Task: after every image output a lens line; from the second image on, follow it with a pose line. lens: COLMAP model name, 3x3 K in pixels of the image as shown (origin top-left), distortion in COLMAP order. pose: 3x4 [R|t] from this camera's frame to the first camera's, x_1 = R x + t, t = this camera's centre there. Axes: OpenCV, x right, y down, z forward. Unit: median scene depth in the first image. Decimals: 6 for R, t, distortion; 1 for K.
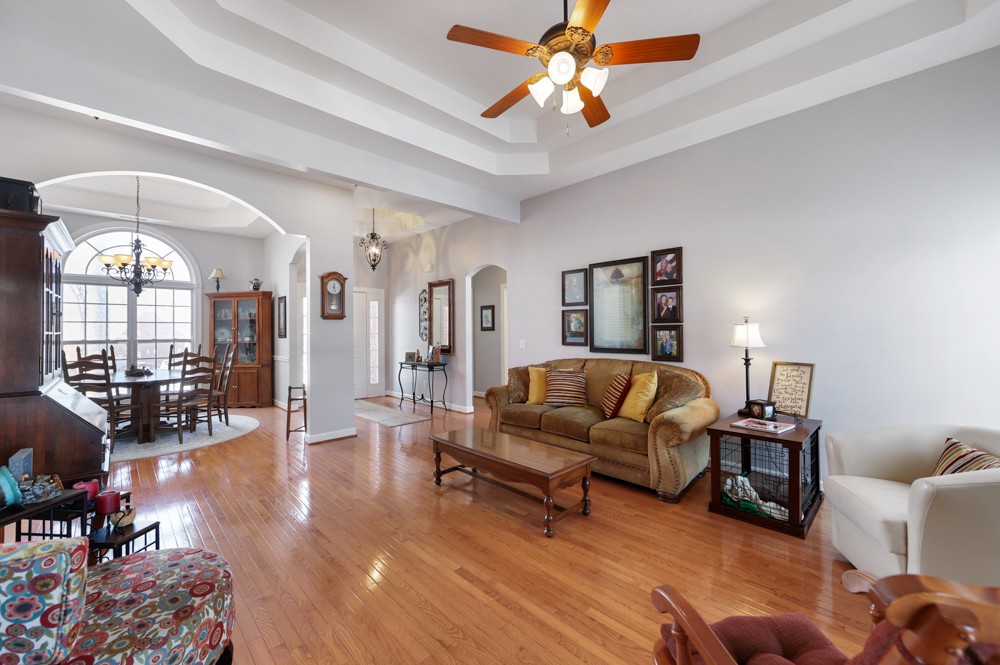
lens RADIAL K [[392.8, 0, 500.3], [0, 392.8, 331.0], [0, 0, 1]] dist [-0.002624, 0.001286]
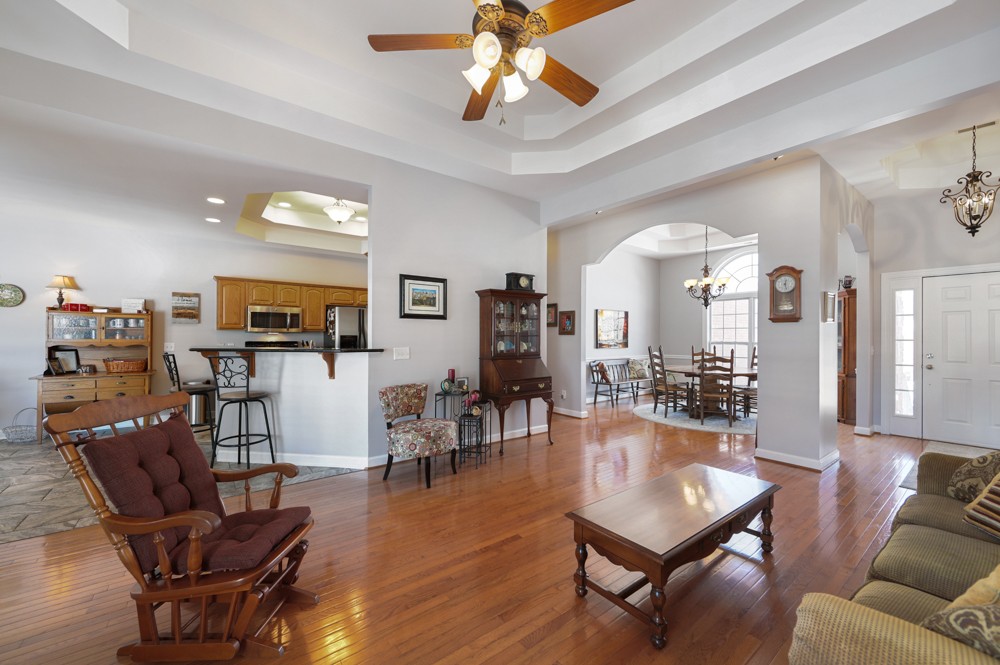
lens RADIAL K [[392.8, 0, 497.1], [0, 392.8, 335.9], [0, 0, 1]] dist [-0.002624, 0.001286]
pose [[-0.115498, 0.007128, -0.993282, 0.492441], [-0.004436, 0.999961, 0.007691, -0.003561], [0.993298, 0.005294, -0.115462, 0.488447]]
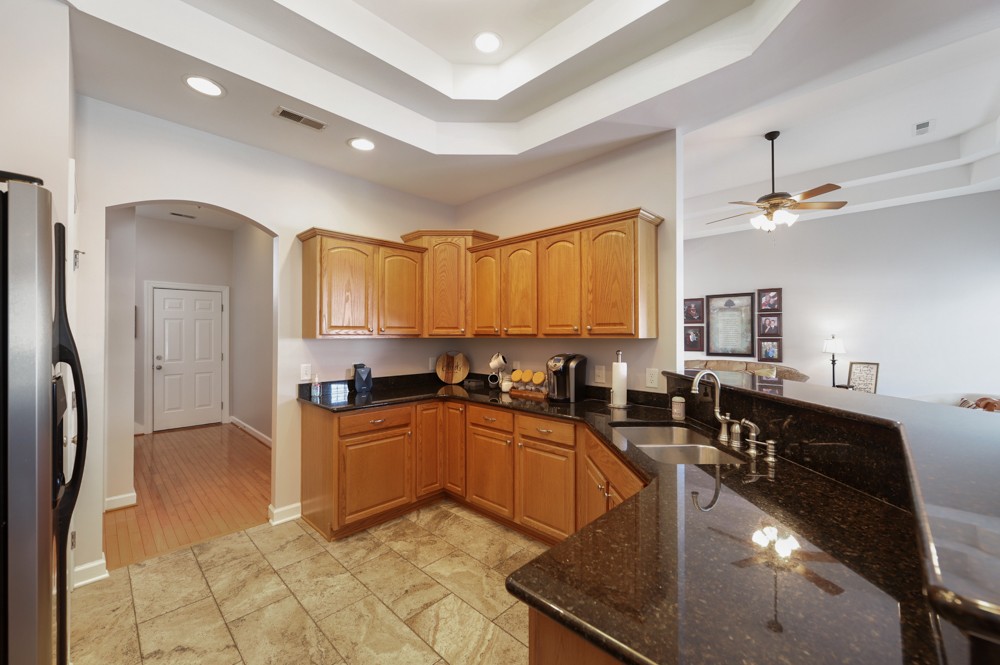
lens RADIAL K [[392.8, 0, 496.7], [0, 392.8, 329.9], [0, 0, 1]] dist [-0.002624, 0.001286]
pose [[0.999732, 0.007604, 0.021863, -0.567274], [-0.007342, 0.999900, -0.012054, -0.018412], [-0.021953, 0.011891, 0.999688, -0.425163]]
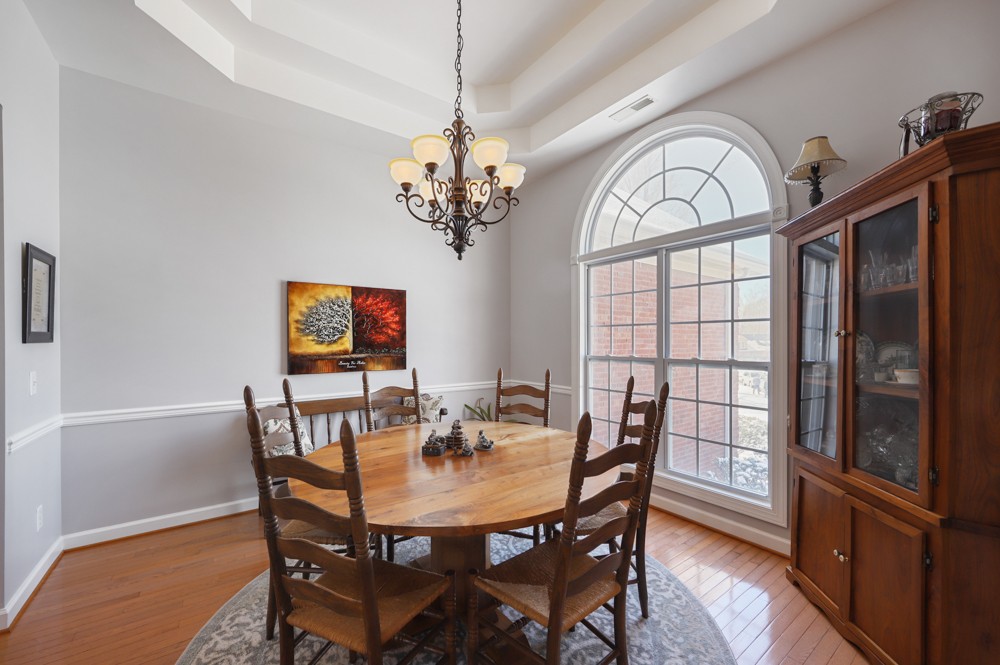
lens RADIAL K [[392.8, 0, 498.9], [0, 392.8, 338.1], [0, 0, 1]] dist [-0.002624, 0.001286]
pose [[-0.131226, -0.005972, -0.991334, -0.568655], [-0.004786, 0.999974, -0.005390, -0.000304], [0.991341, 0.004037, -0.131251, 1.175125]]
